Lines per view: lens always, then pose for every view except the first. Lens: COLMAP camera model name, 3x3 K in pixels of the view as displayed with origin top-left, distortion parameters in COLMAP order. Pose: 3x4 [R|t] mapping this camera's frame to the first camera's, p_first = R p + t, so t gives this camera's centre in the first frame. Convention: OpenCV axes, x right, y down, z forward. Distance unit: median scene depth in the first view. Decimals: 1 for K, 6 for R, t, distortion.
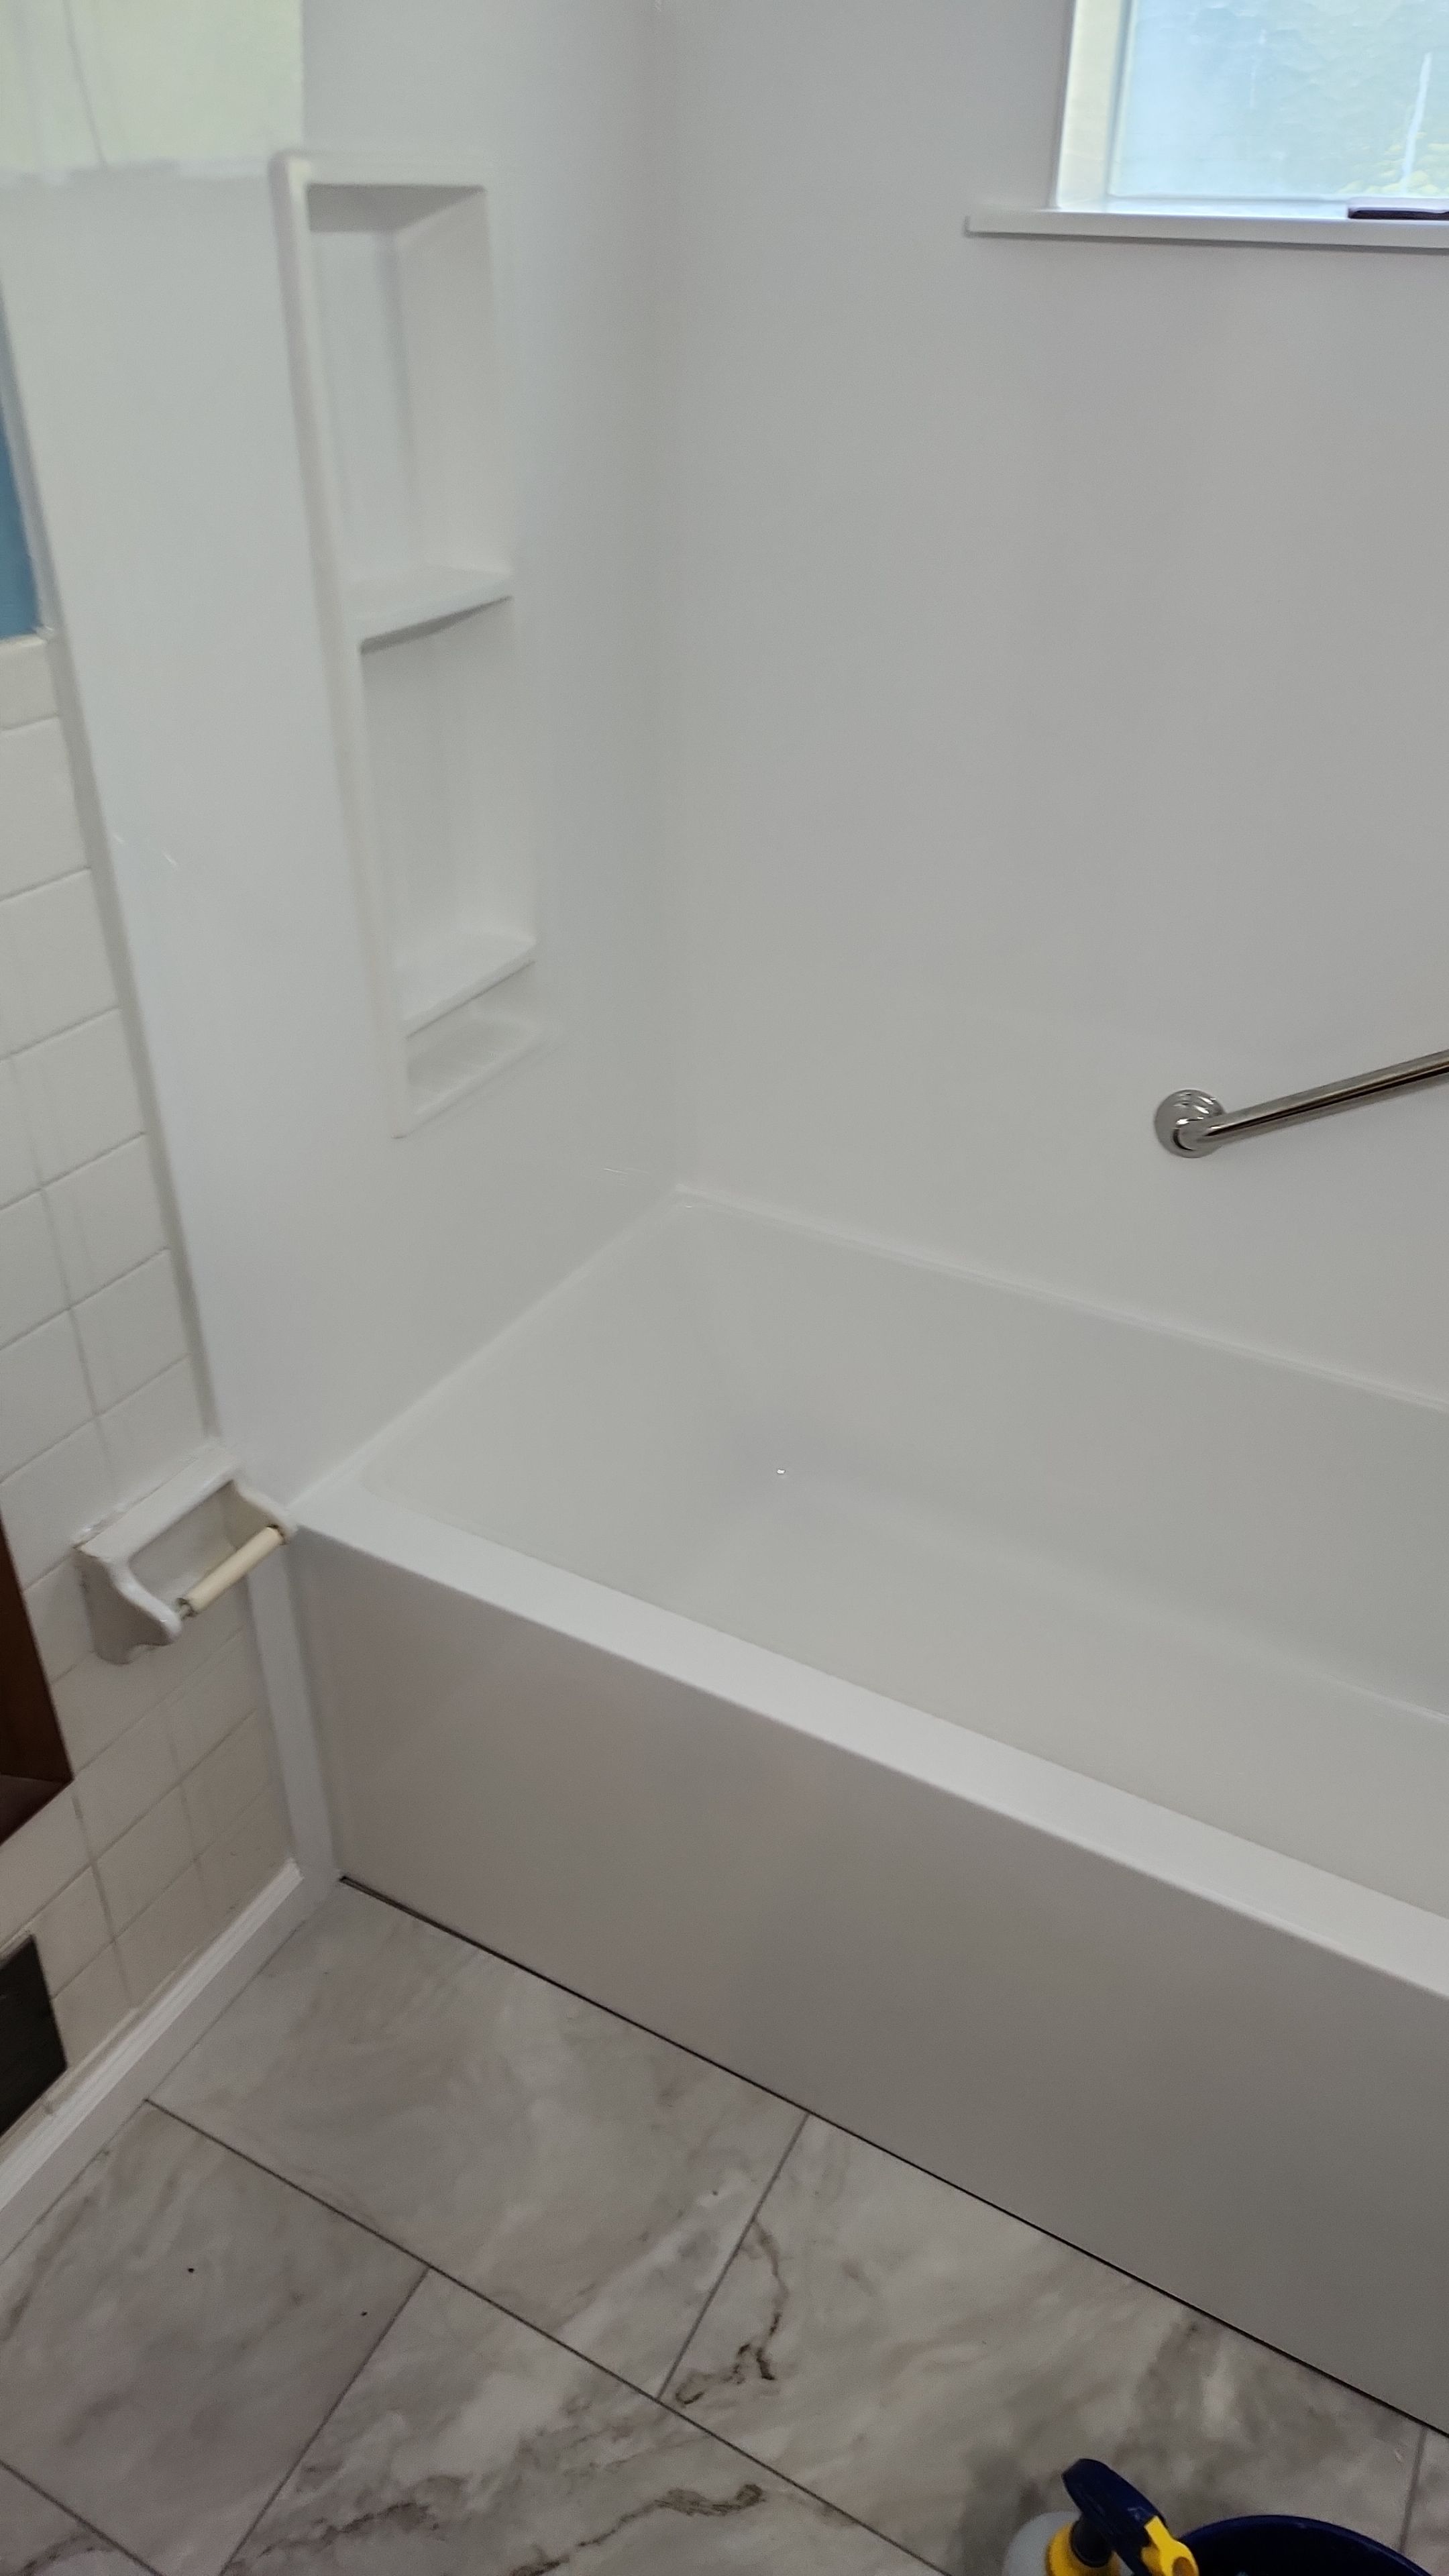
lens RADIAL K [[1720.6, 0, 740.9], [0, 1720.6, 1314.2], [0, 0, 1]] dist [0.065404, -0.054845]
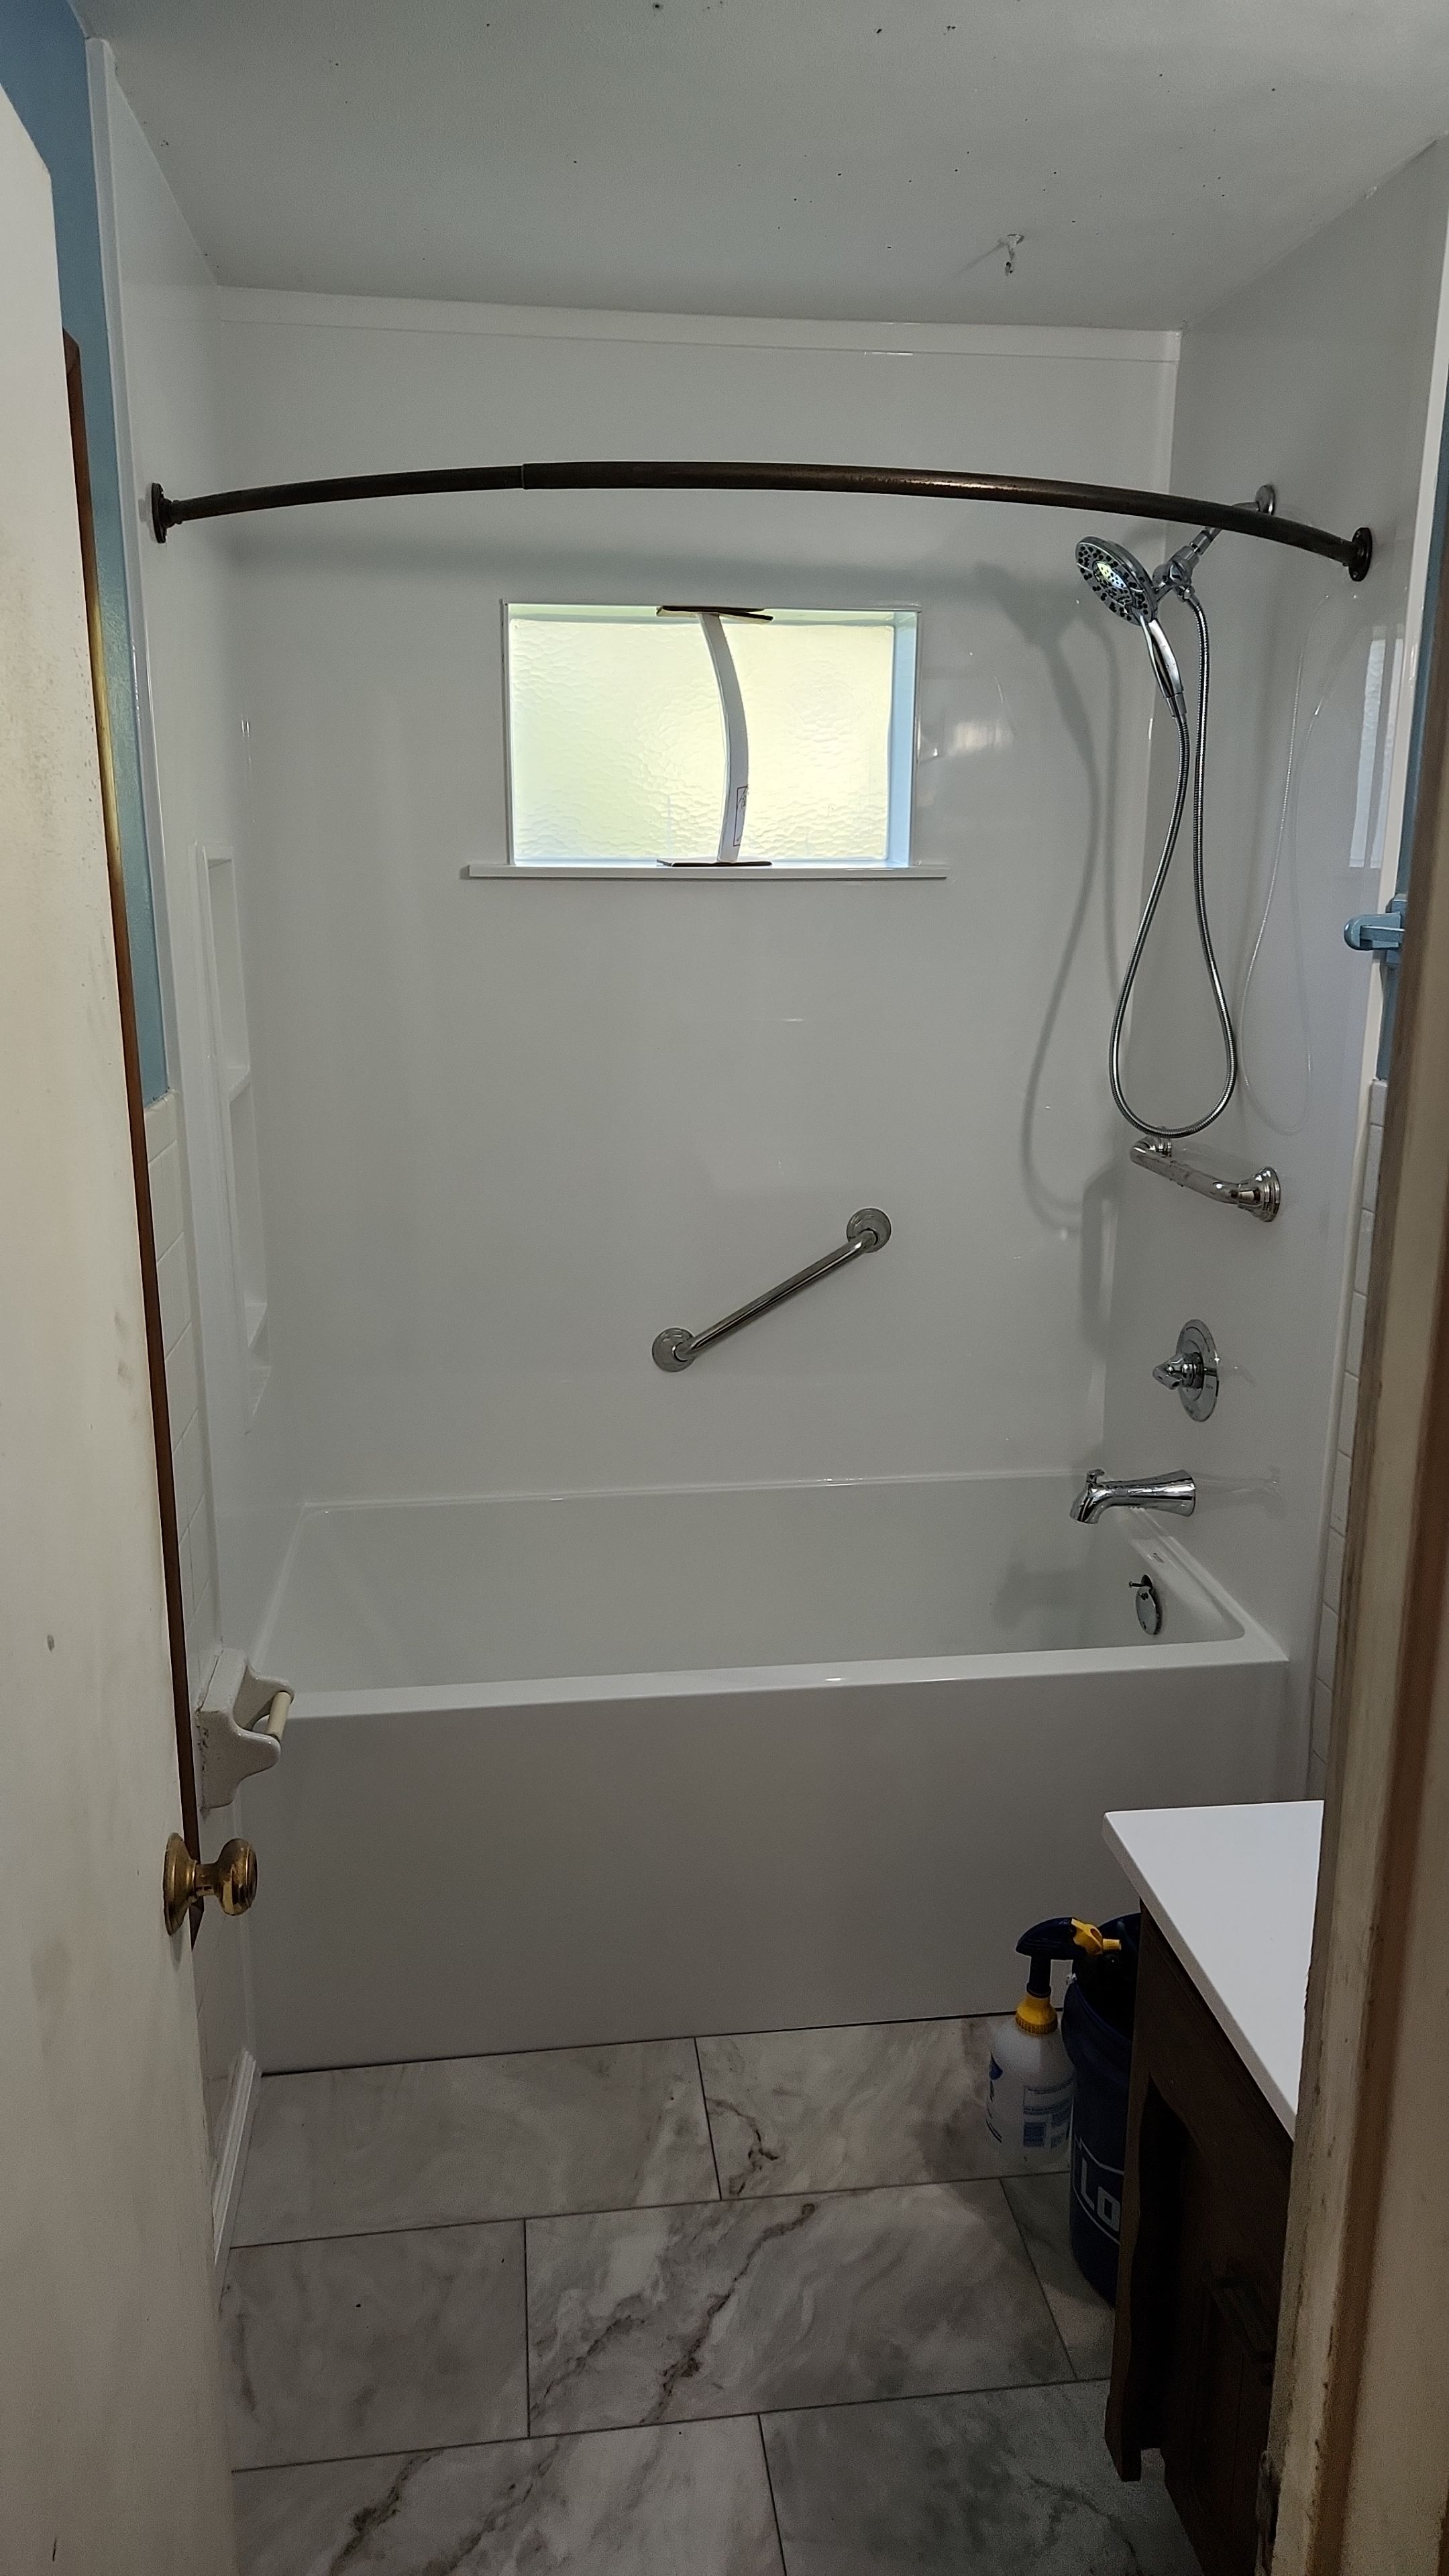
lens RADIAL K [[1720.6, 0, 720.1], [0, 1720.6, 1261.9], [0, 0, 1]] dist [0.065404, -0.054845]
pose [[0.819815, -0.148064, 0.553155, -0.721880], [0.320240, 0.919359, -0.228531, 0.242665], [-0.474710, 0.364495, 0.801120, -0.416561]]
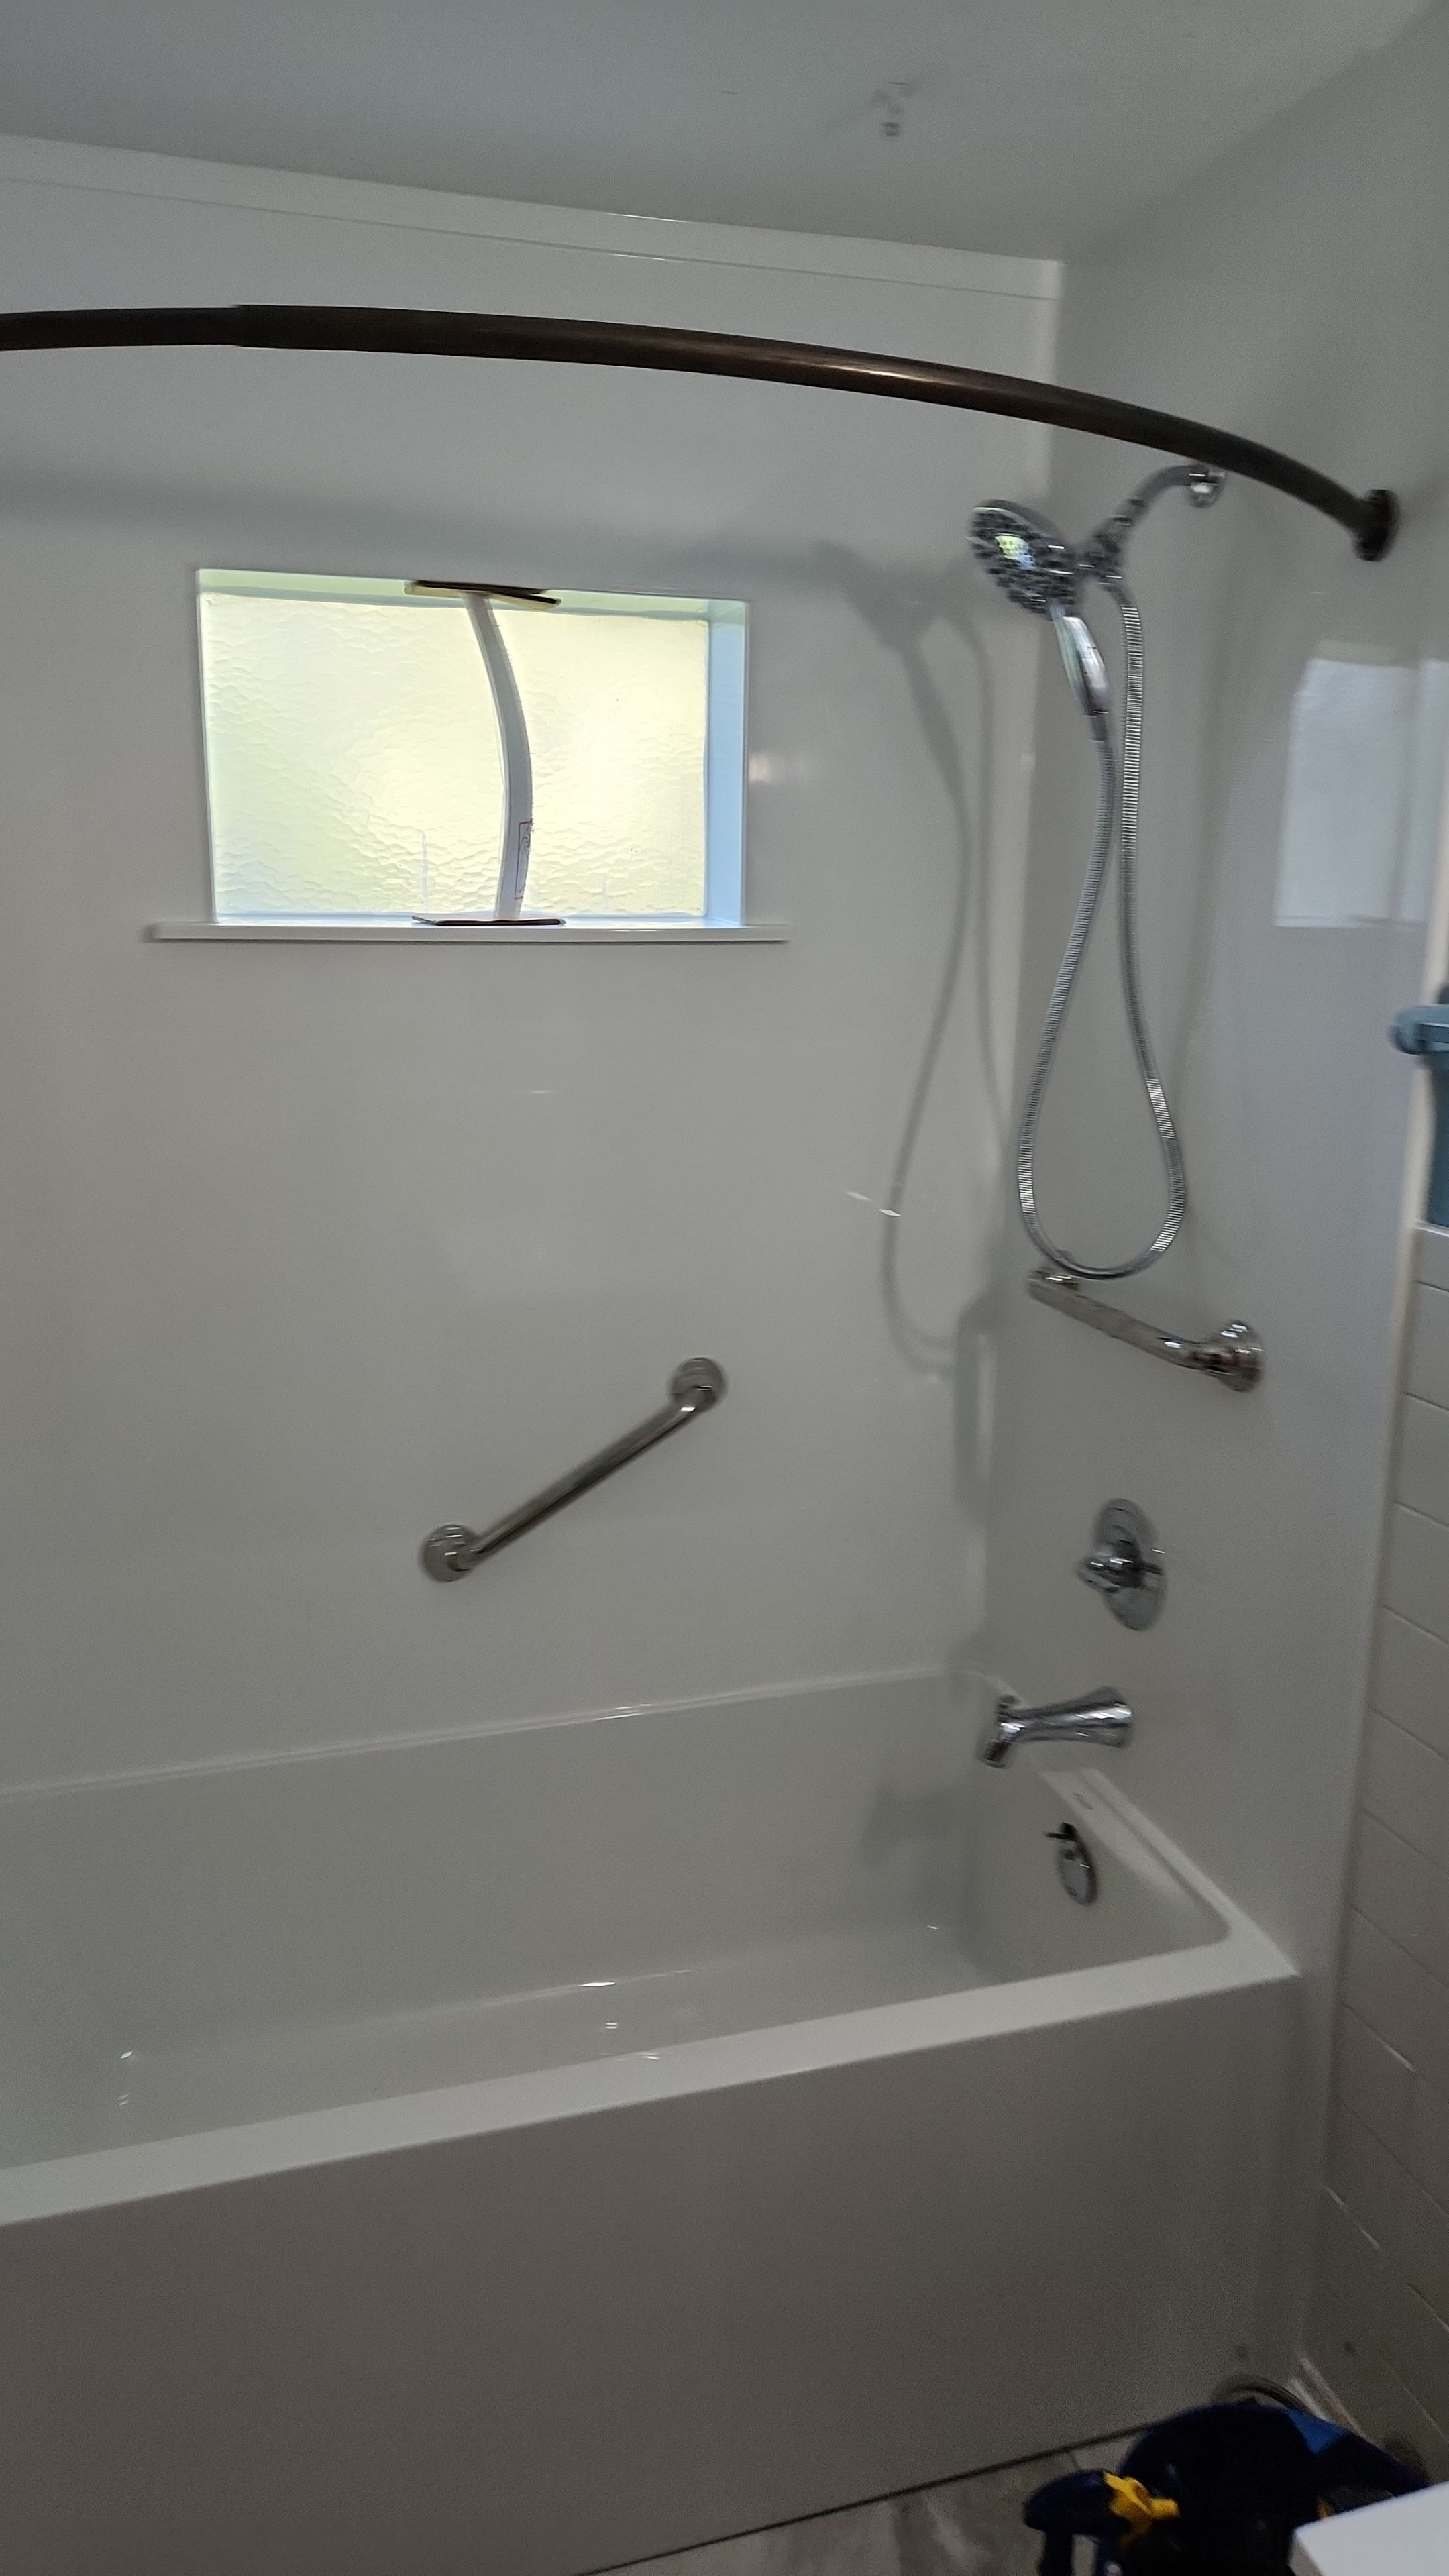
lens RADIAL K [[1720.6, 0, 704.7], [0, 1720.6, 1254.3], [0, 0, 1]] dist [0.065404, -0.054845]
pose [[0.716677, -0.158435, 0.679170, -0.509703], [0.381533, 0.904268, -0.191657, 0.003258], [-0.583787, 0.396482, 0.708516, -0.072549]]
